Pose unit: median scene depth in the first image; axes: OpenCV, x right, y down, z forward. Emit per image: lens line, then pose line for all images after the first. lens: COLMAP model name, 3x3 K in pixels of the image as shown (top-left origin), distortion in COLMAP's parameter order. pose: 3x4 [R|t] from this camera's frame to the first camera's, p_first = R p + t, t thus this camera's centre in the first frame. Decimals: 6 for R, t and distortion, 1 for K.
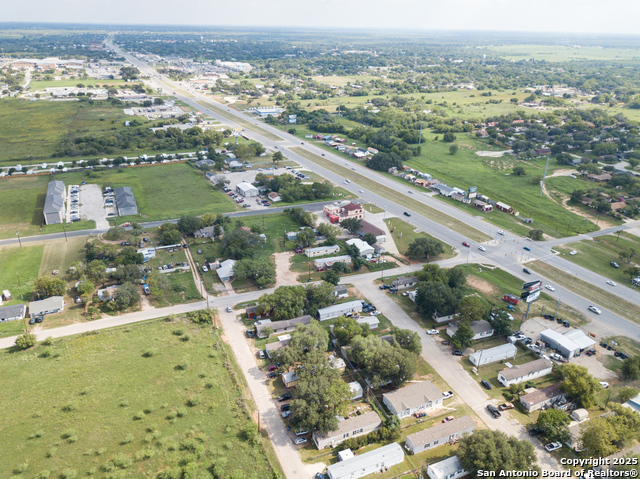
lens RADIAL K [[493.3, 0, 321.7], [0, 493.3, 238.4], [0, 0, 1]] dist [0.002958, -0.005604]
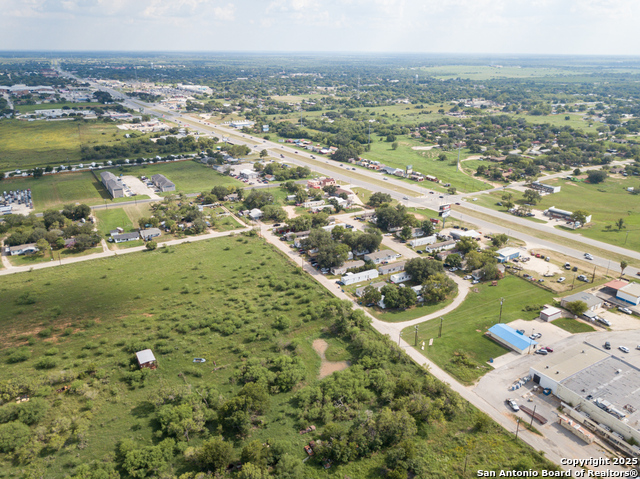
lens RADIAL K [[493.3, 0, 321.7], [0, 493.3, 238.4], [0, 0, 1]] dist [0.002958, -0.005604]
pose [[0.993334, -0.051265, 0.103247, -0.083764], [0.055489, 0.997718, -0.038461, 0.118878], [-0.101039, 0.043934, 0.993912, -0.308157]]
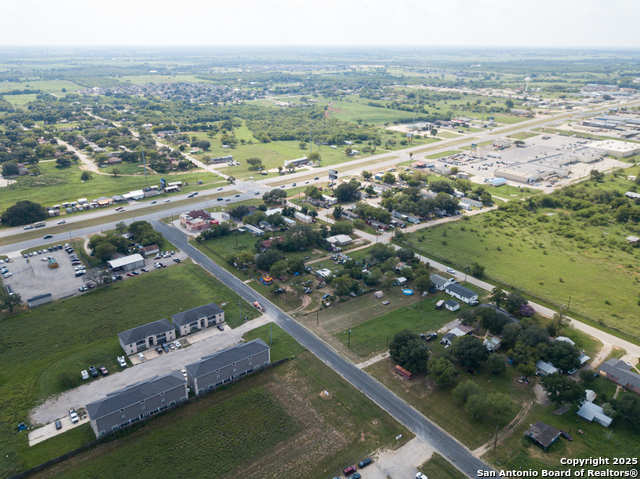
lens RADIAL K [[493.3, 0, 321.7], [0, 493.3, 238.4], [0, 0, 1]] dist [0.002958, -0.005604]
pose [[-0.218992, -0.377736, 0.899644, -0.762889], [0.383159, 0.814666, 0.435325, -0.295512], [-0.897347, 0.440039, -0.033672, 0.606150]]
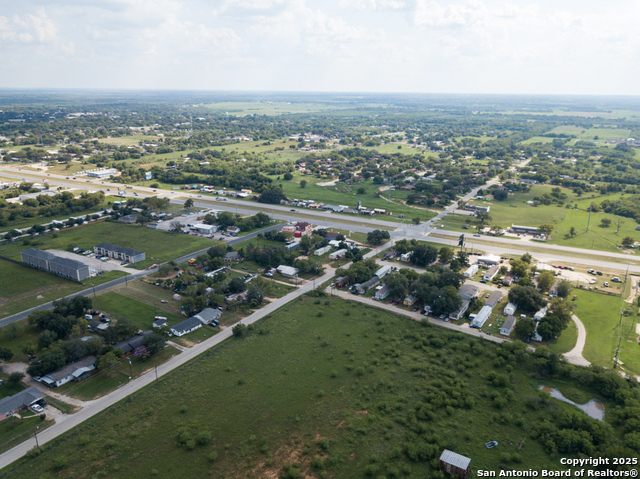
lens RADIAL K [[493.3, 0, 321.7], [0, 493.3, 238.4], [0, 0, 1]] dist [0.002958, -0.005604]
pose [[0.833051, -0.169528, 0.526579, -0.457169], [0.224421, 0.973604, -0.041590, 0.030639], [-0.505629, 0.152822, 0.849108, -0.124813]]
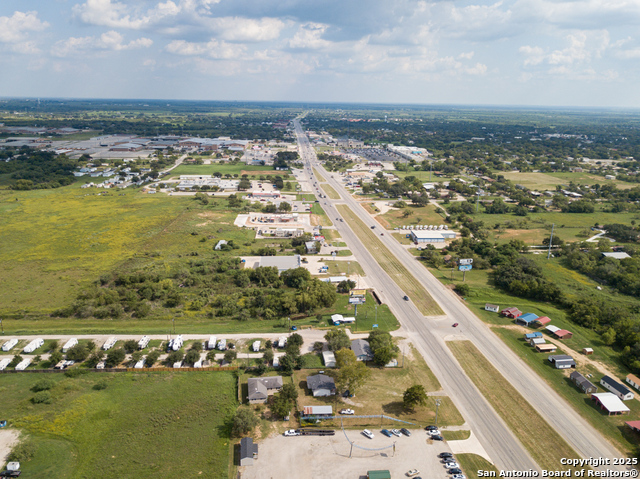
lens RADIAL K [[484.7, 0, 320.8], [0, 484.7, 262.8], [0, 0, 1]] dist [0.006795, -0.003223]
pose [[0.934047, 0.113164, -0.338747, -0.033937], [-0.143460, 0.987474, -0.065688, -0.247608], [0.327071, 0.109952, 0.938582, 0.547381]]
